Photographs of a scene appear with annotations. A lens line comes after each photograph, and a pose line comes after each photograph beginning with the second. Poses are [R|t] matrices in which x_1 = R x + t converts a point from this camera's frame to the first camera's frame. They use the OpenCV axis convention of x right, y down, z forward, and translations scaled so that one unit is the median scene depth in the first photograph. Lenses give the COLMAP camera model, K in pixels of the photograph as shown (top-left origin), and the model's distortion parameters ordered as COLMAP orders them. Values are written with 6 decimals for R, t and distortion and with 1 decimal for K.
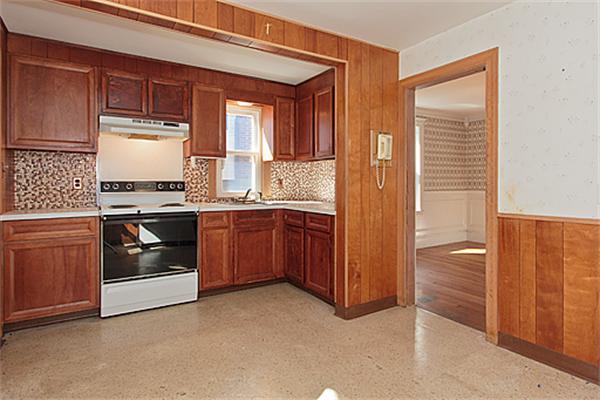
lens RADIAL K [[344.1, 0, 311.6], [0, 344.1, 186.4], [0, 0, 1]] dist [-0.000957, 0.001066]
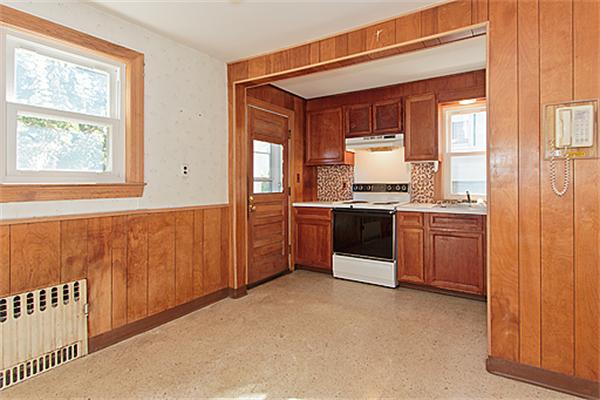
lens RADIAL K [[293.3, 0, 313.0], [0, 293.3, 184.4], [0, 0, 1]] dist [0.006098, -0.000859]
pose [[0.445464, -0.000175, -0.895300, 0.398322], [-0.007520, 0.999964, -0.003937, -0.006821], [0.895268, 0.008487, 0.445447, 0.303686]]
